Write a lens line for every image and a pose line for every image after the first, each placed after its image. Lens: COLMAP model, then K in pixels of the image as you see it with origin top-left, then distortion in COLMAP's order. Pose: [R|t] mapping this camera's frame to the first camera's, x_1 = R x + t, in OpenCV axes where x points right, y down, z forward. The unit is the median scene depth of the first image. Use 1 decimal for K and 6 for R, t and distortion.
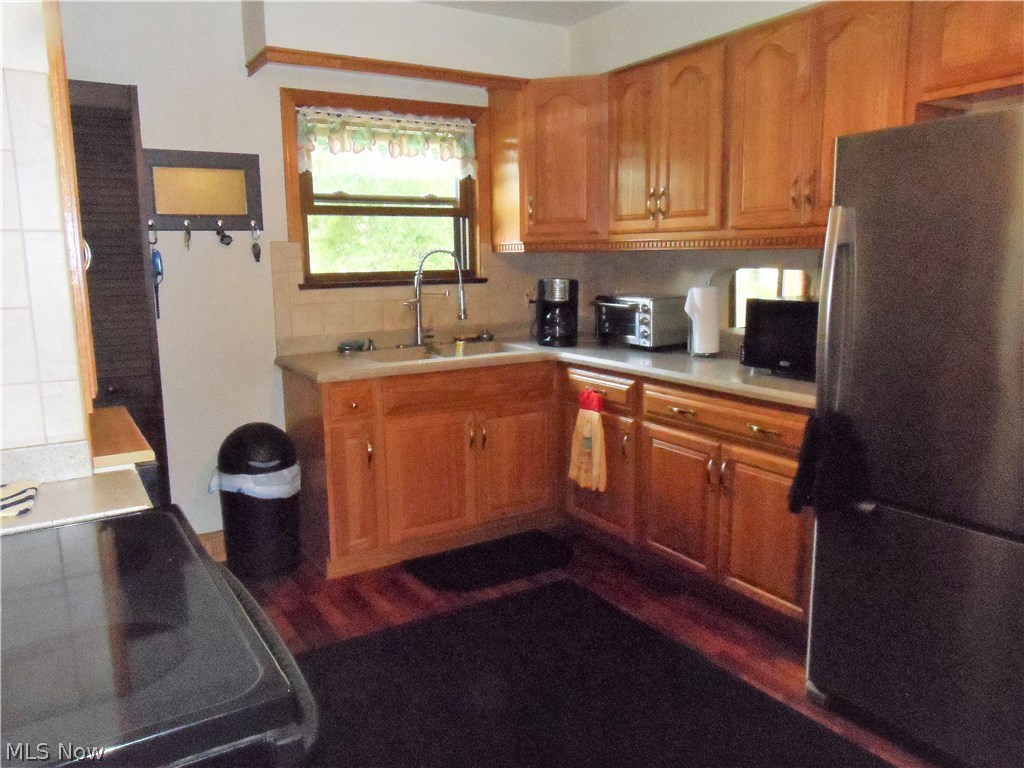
lens RADIAL K [[772.6, 0, 514.0], [0, 772.6, 384.4], [0, 0, 1]] dist [-0.007638, -0.000939]
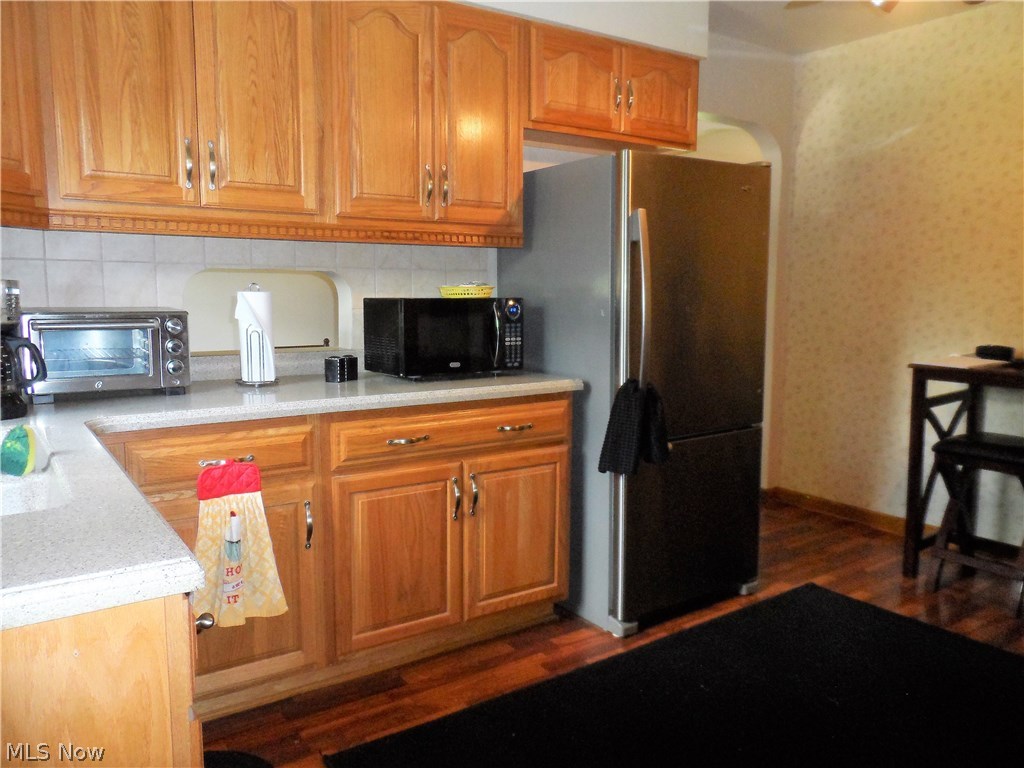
lens RADIAL K [[772.6, 0, 513.8], [0, 772.6, 381.8], [0, 0, 1]] dist [-0.007638, -0.000939]
pose [[-0.055010, -0.108365, 0.992588, -0.606776], [0.158310, 0.980572, 0.115827, -0.106170], [-0.985856, 0.163508, -0.036786, 0.975236]]
